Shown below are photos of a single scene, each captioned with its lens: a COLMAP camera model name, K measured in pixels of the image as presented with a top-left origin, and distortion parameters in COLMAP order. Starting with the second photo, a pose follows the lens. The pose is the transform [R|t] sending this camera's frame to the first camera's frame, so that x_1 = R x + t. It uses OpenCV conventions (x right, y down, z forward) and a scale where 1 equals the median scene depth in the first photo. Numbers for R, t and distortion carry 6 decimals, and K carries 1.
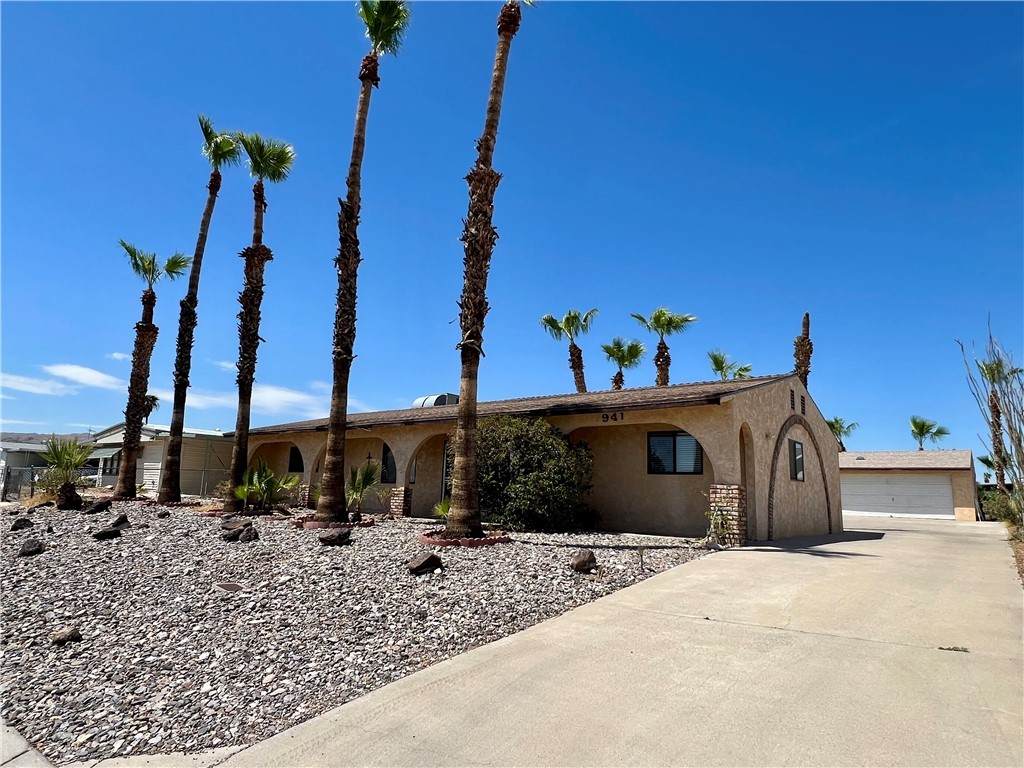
lens RADIAL K [[594.7, 0, 512.0], [0, 594.7, 384.0], [0, 0, 1]] dist [0.003917, 0.001012]
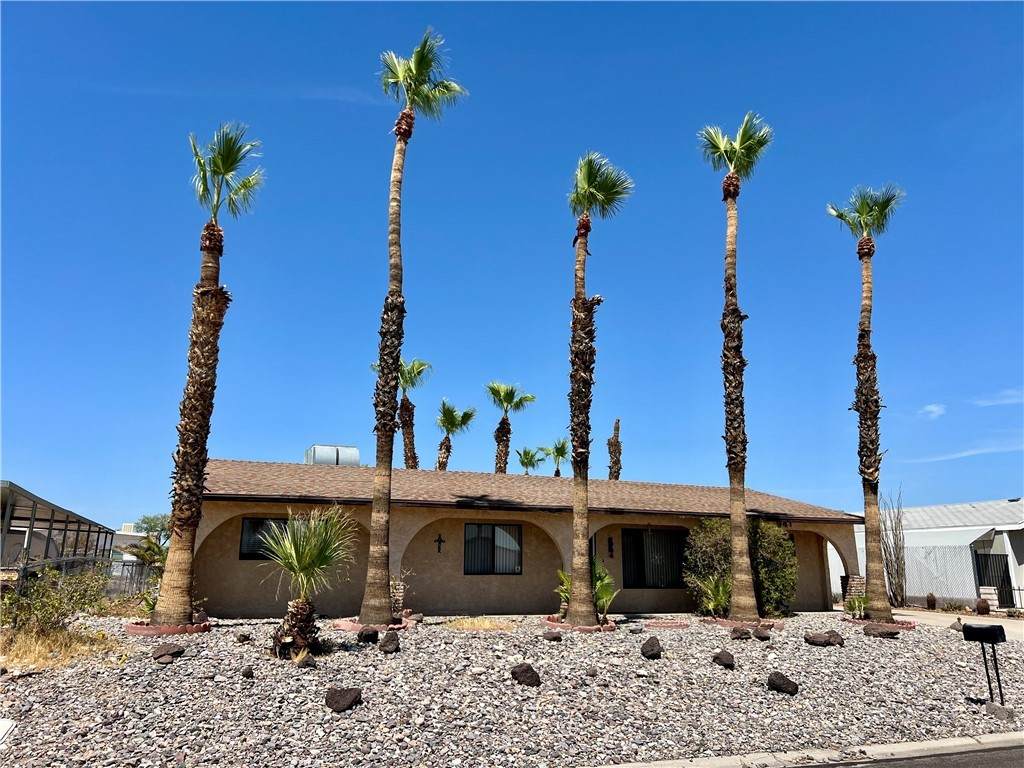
lens RADIAL K [[772.1, 0, 509.3], [0, 772.1, 374.1], [0, 0, 1]] dist [0.028131, -0.007062]
pose [[0.497252, 0.183286, 0.848025, -1.358763], [-0.150010, 0.980873, -0.124038, 0.027562], [-0.854539, -0.065534, 0.515236, 0.529402]]
